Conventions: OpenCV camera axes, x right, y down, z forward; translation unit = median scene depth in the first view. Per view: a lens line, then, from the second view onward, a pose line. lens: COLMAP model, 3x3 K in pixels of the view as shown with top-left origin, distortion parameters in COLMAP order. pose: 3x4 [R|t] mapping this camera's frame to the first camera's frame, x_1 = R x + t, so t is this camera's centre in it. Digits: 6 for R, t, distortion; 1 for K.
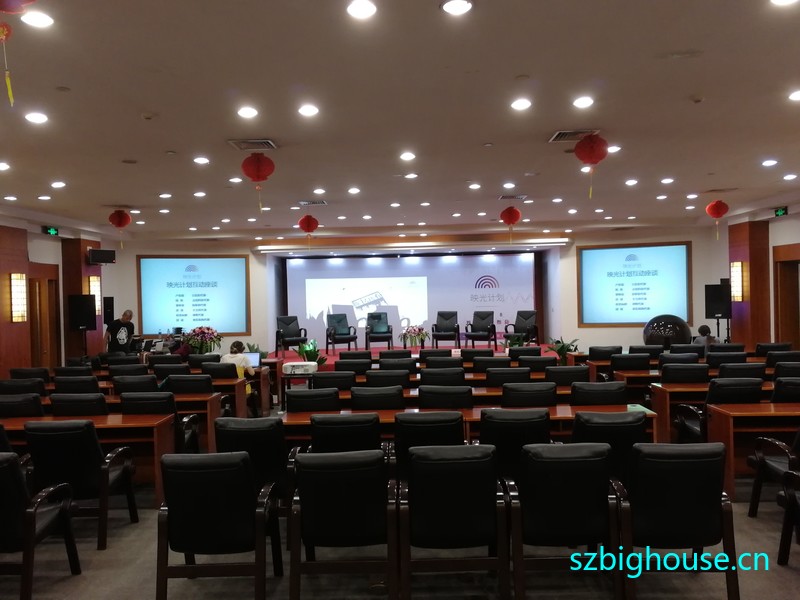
lens RADIAL K [[636.5, 0, 368.7], [0, 636.5, 313.2], [0, 0, 1]] dist [0.027871, -0.004113]
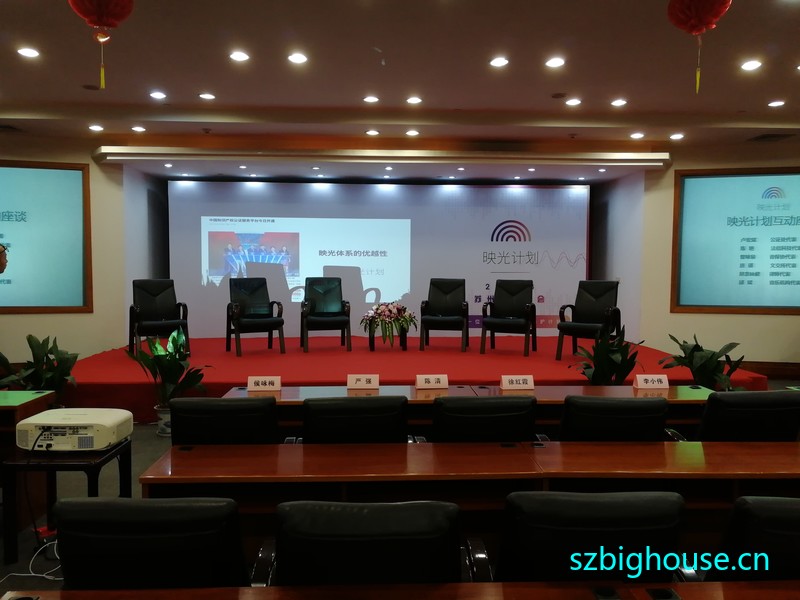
lens RADIAL K [[636.5, 0, 368.7], [0, 636.5, 313.2], [0, 0, 1]] dist [0.027871, -0.004113]
pose [[0.997465, 0.023337, 0.067218, 0.016396], [-0.026653, 0.998450, 0.048852, 0.002007], [-0.065974, -0.050519, 0.996542, 0.446279]]
